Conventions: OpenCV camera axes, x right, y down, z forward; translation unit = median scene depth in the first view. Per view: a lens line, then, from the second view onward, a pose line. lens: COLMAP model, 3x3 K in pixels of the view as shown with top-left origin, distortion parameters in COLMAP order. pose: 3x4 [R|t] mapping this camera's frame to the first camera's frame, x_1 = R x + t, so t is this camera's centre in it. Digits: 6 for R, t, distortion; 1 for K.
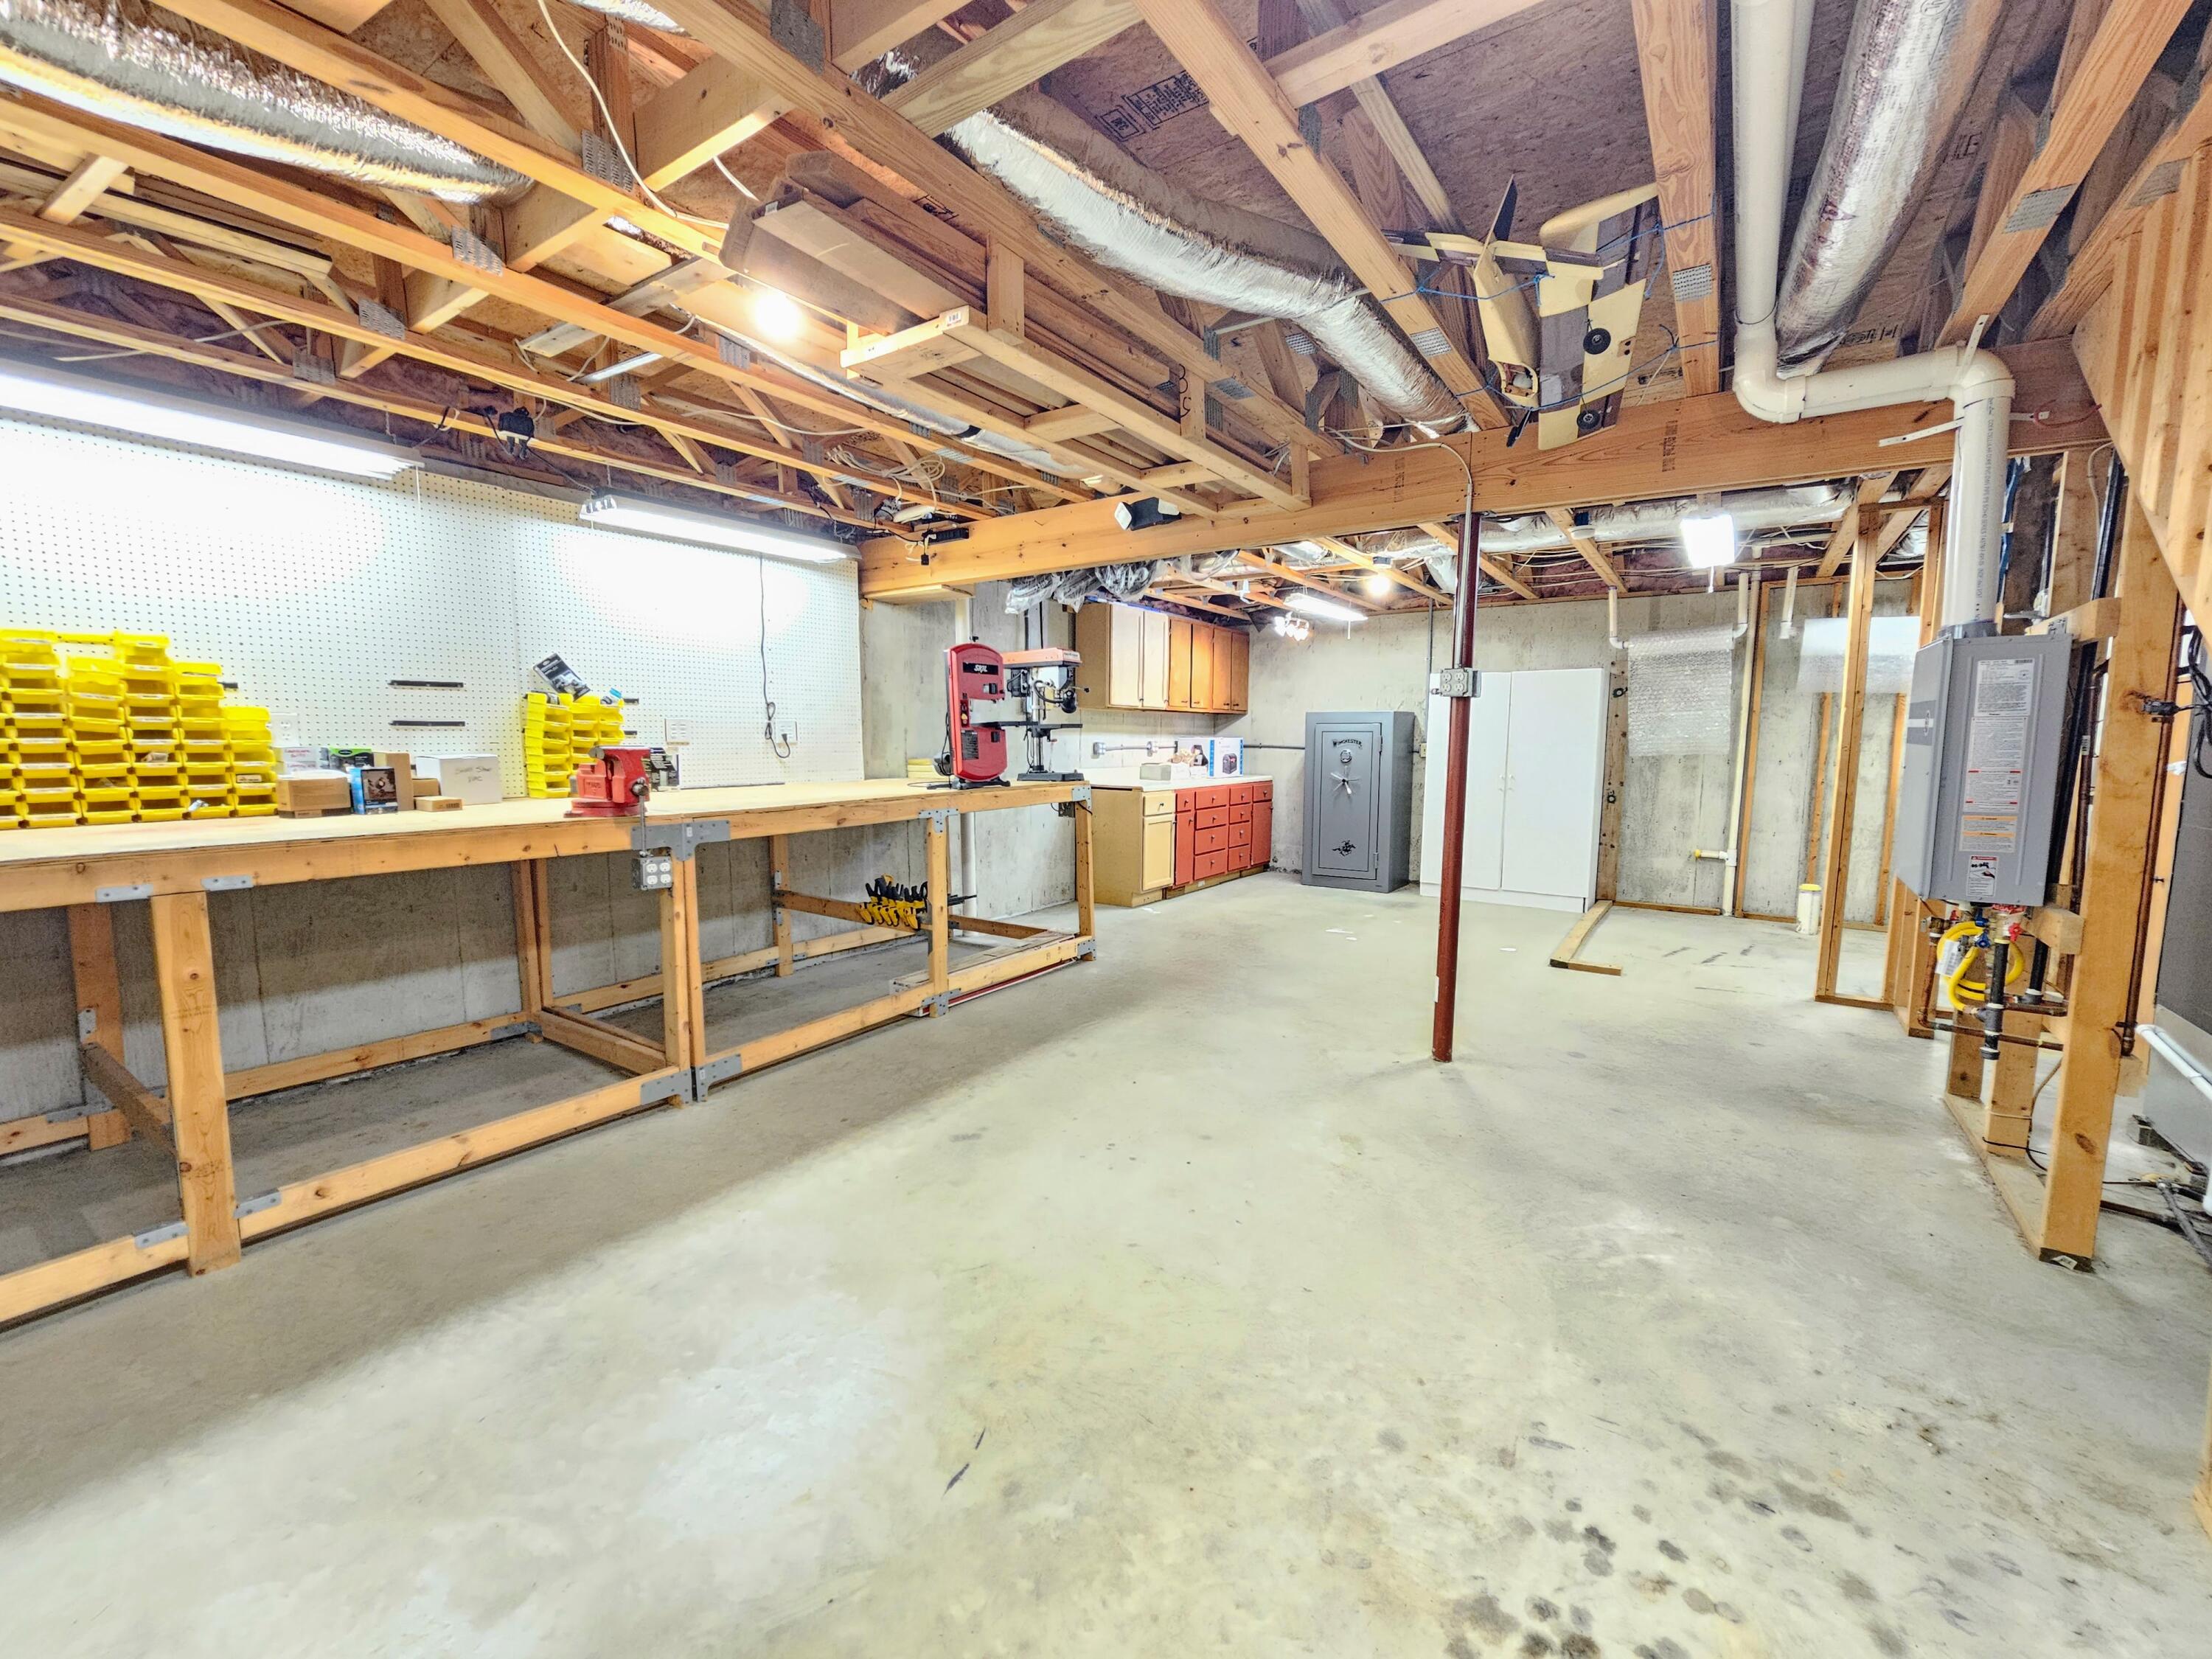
lens RADIAL K [[905.1, 0, 1104.4], [0, 905.1, 829.1], [0, 0, 1]] dist [-0.003298, 0.000295]
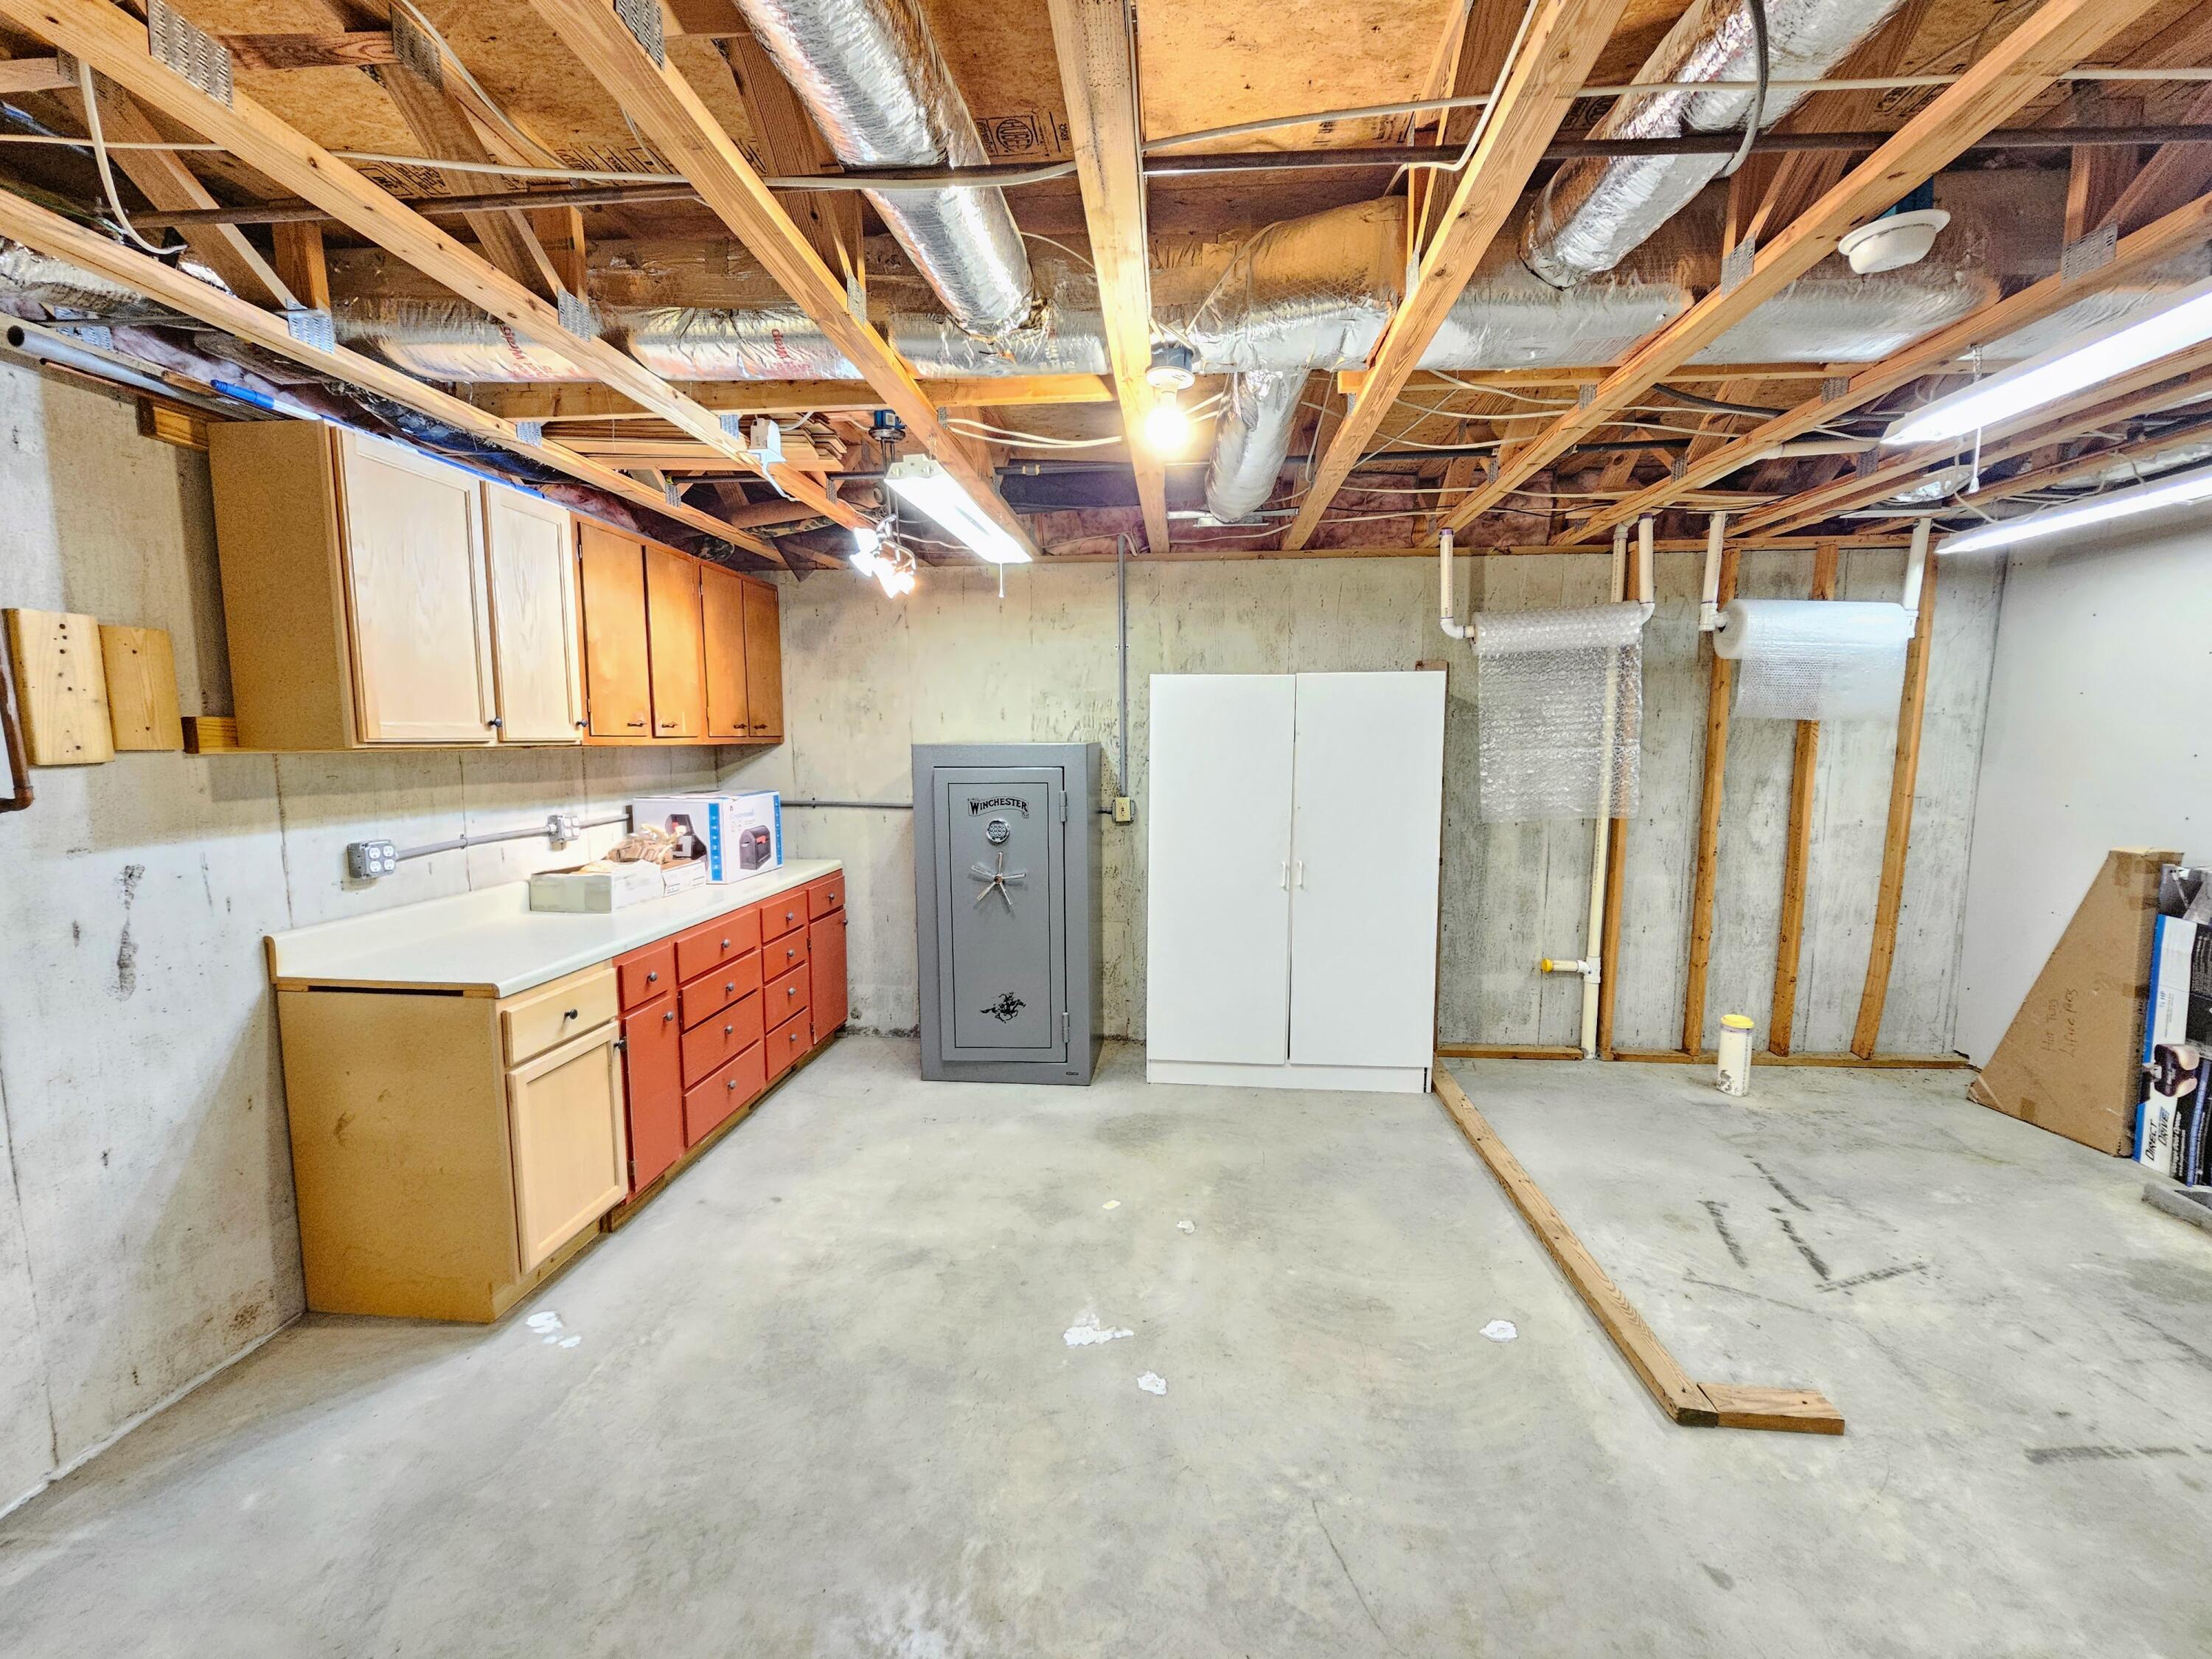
lens RADIAL K [[905.1, 0, 1112.1], [0, 905.1, 834.8], [0, 0, 1]] dist [-0.003298, 0.000295]
pose [[0.865128, -0.062581, 0.497632, 0.070918], [0.059820, 0.997977, 0.021507, -0.088620], [-0.497971, 0.011162, 0.867122, 0.544127]]
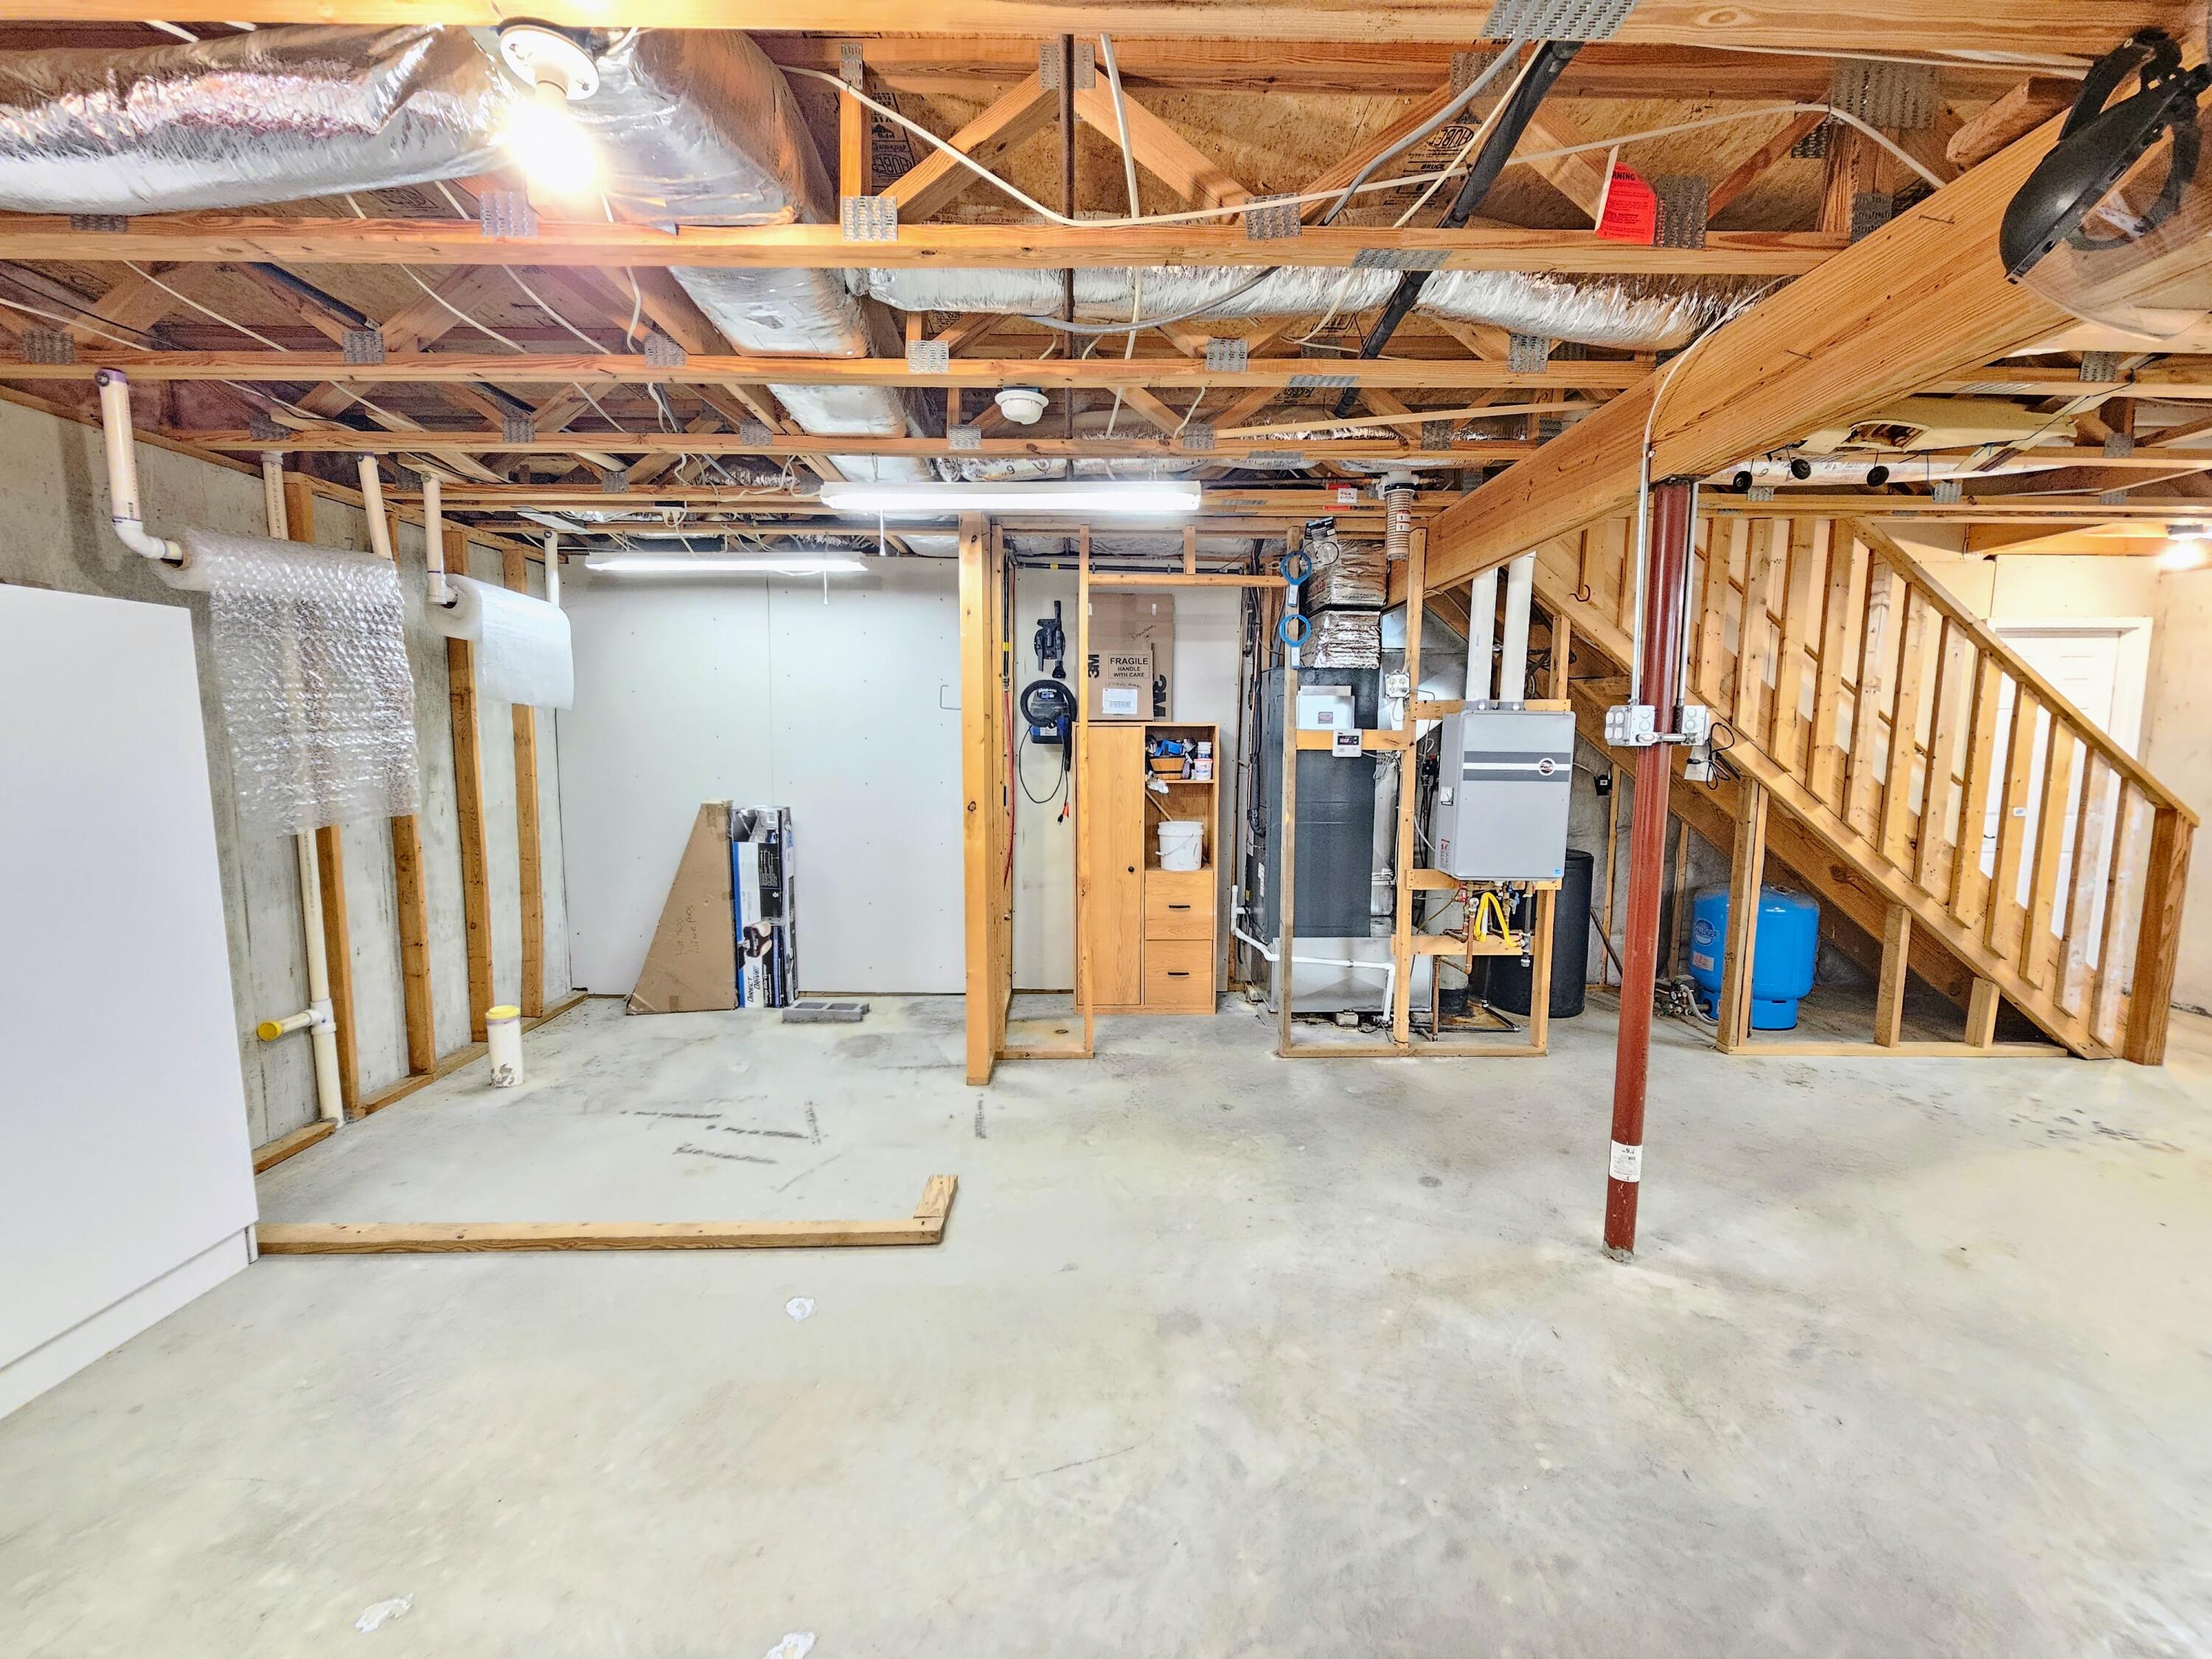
lens RADIAL K [[905.1, 0, 1108.3], [0, 905.1, 828.8], [0, 0, 1]] dist [-0.003298, 0.000295]
pose [[-0.584045, -0.090026, 0.806714, 0.033859], [0.080317, 0.982545, 0.167795, -0.108412], [-0.807738, 0.162793, -0.566619, 0.817023]]
